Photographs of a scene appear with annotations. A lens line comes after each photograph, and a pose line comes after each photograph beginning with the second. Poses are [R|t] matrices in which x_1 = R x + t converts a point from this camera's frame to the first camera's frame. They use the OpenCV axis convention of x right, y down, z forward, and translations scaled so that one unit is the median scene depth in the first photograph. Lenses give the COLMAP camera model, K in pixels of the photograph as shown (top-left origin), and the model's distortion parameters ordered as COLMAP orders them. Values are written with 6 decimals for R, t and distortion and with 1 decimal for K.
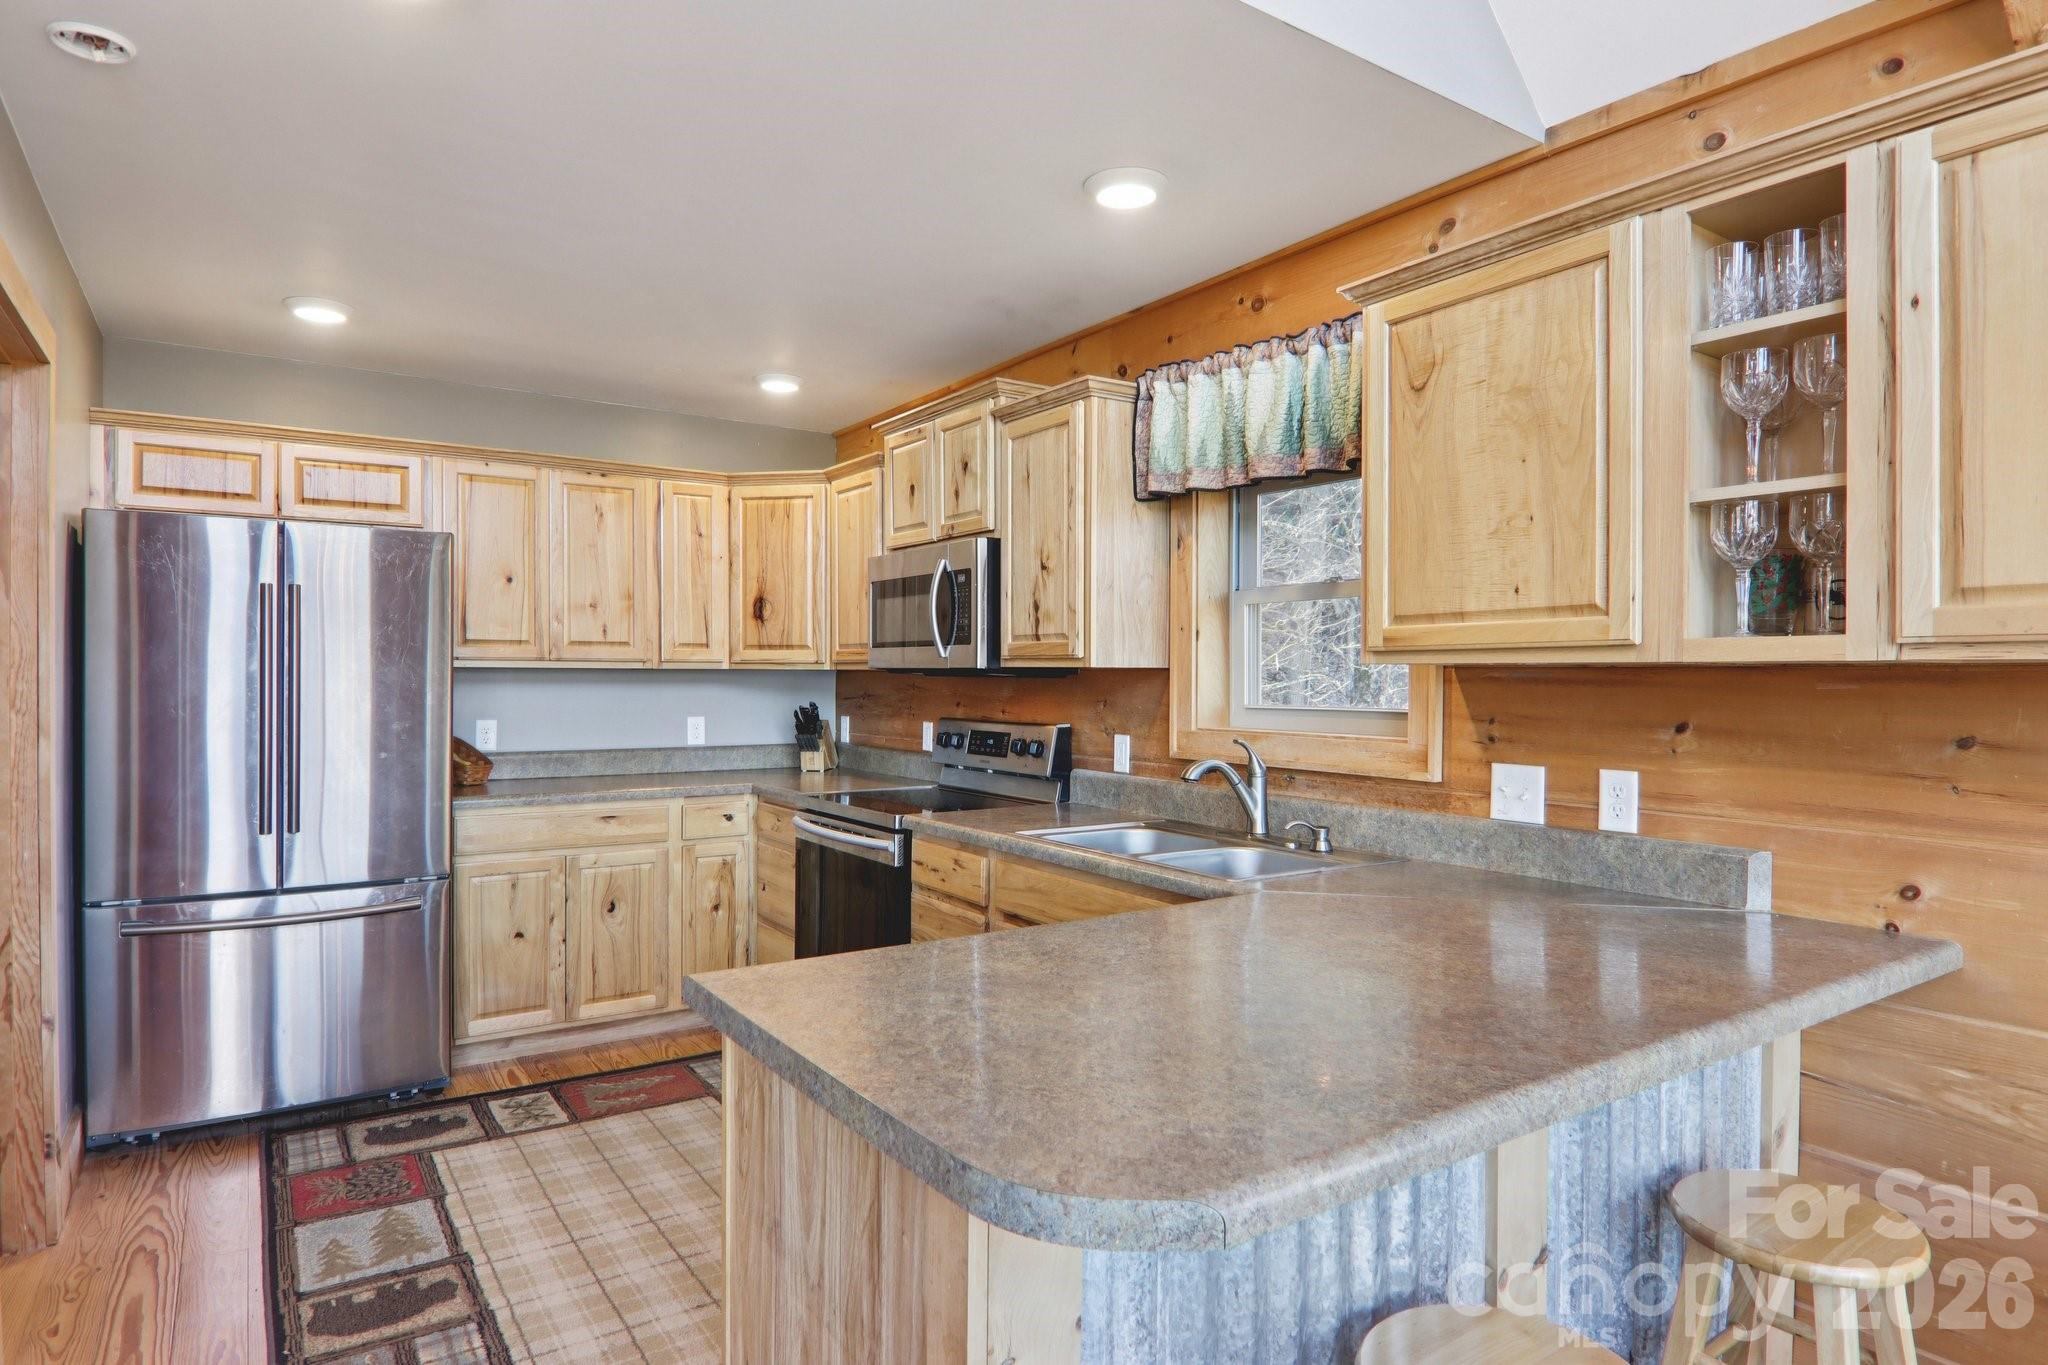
lens RADIAL K [[1108.0, 0, 1025.5], [0, 1108.0, 690.0], [0, 0, 1]] dist [0.022120, -0.020972]
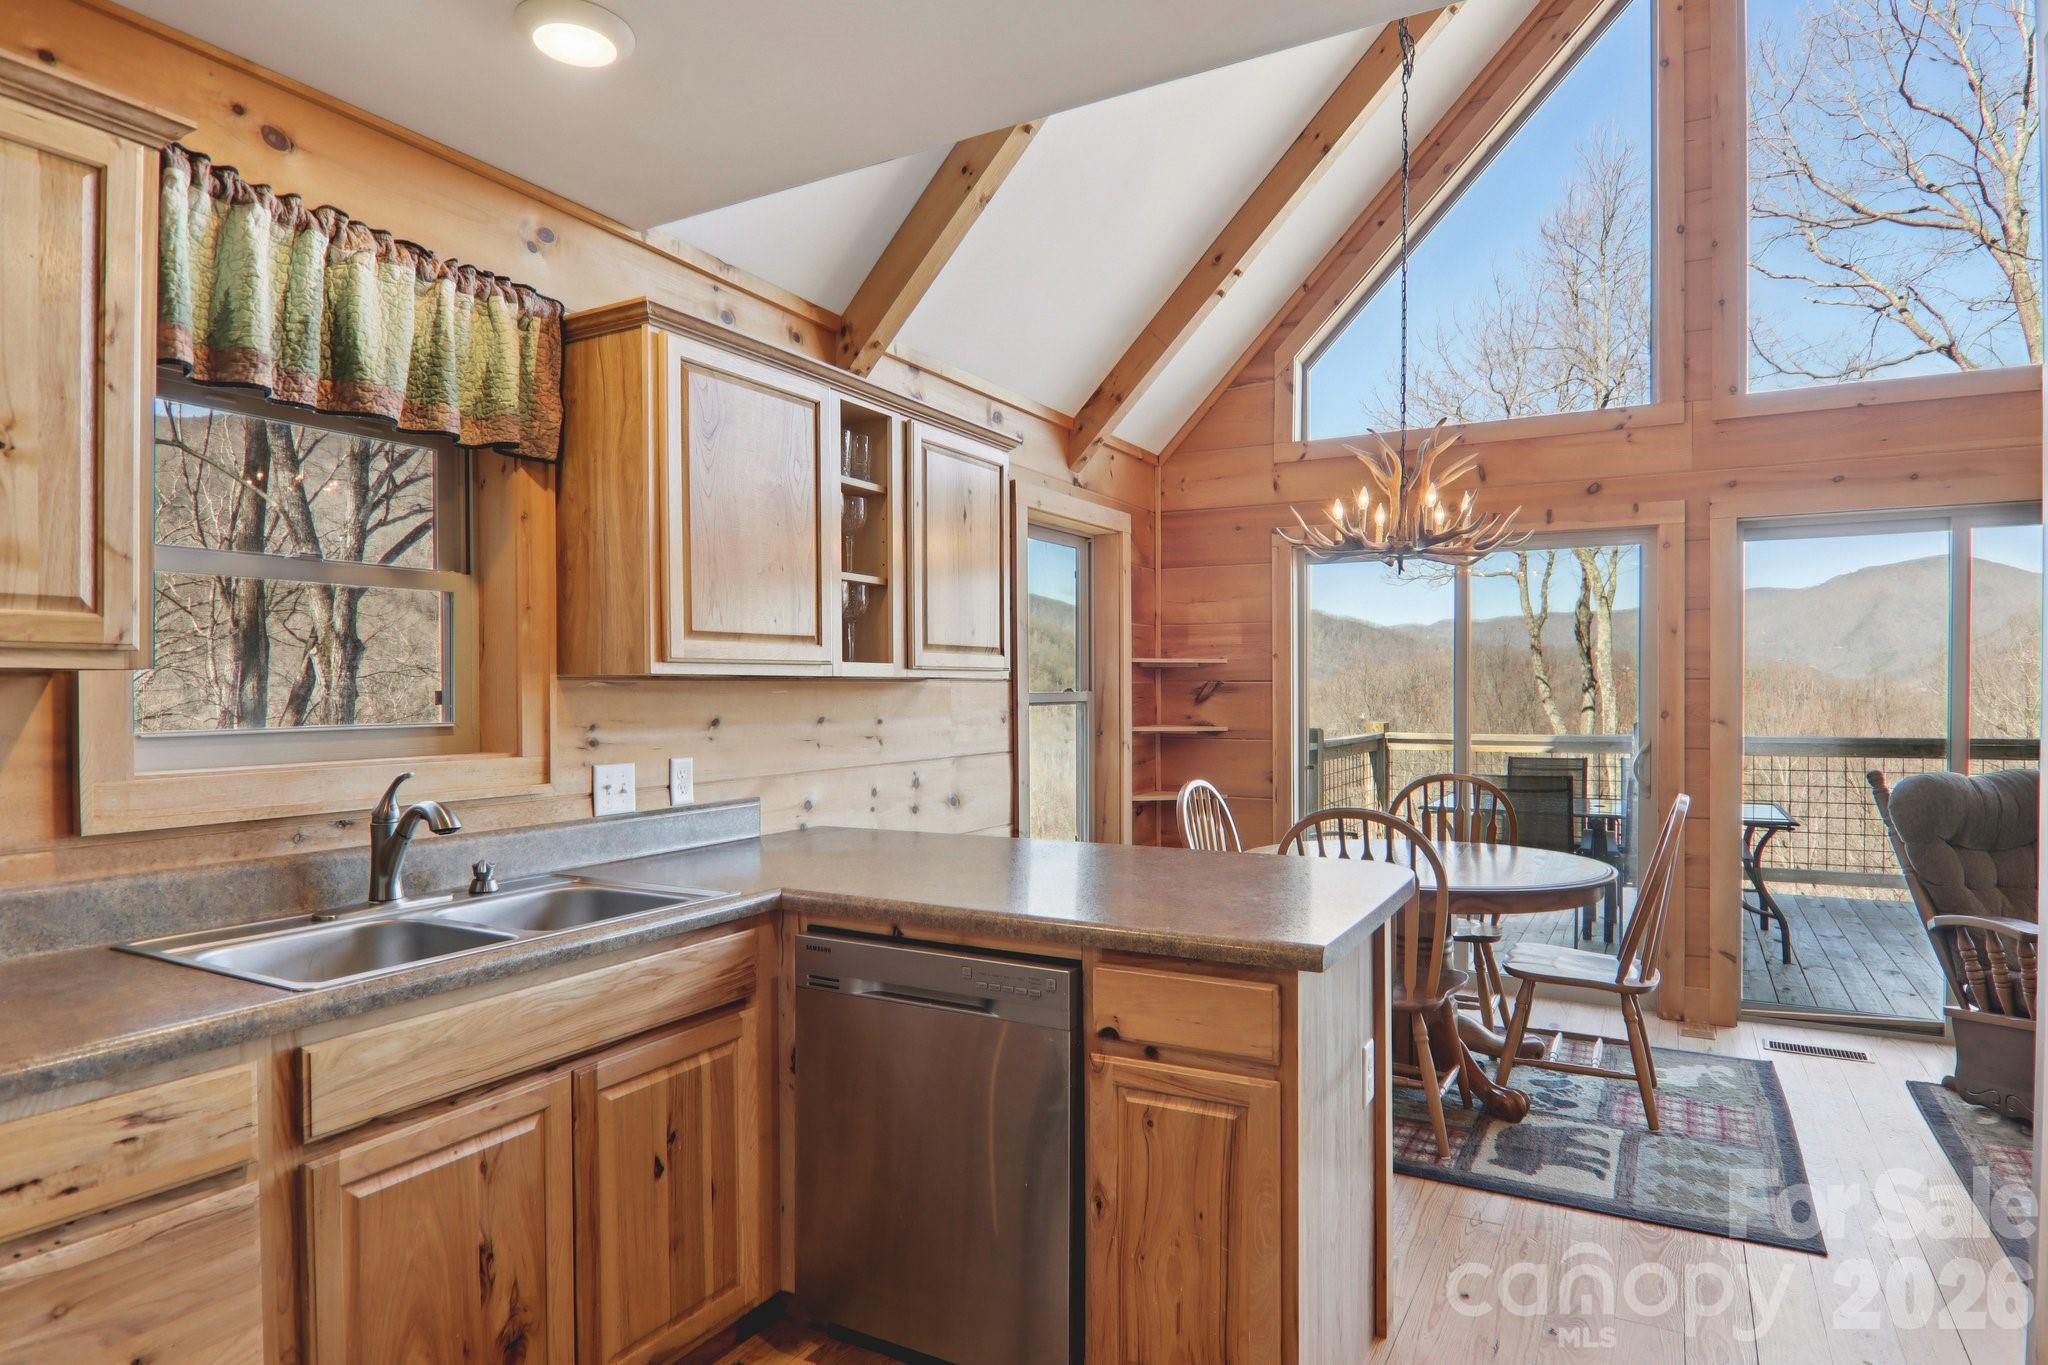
lens RADIAL K [[1149.4, 0, 1028.6], [0, 1149.4, 698.8], [0, 0, 1]] dist [0.009324, -0.023868]
pose [[-0.437874, -0.011721, 0.898960, -0.530822], [0.011685, 0.999756, 0.018727, -0.010709], [-0.898960, 0.018705, -0.437630, 0.763424]]
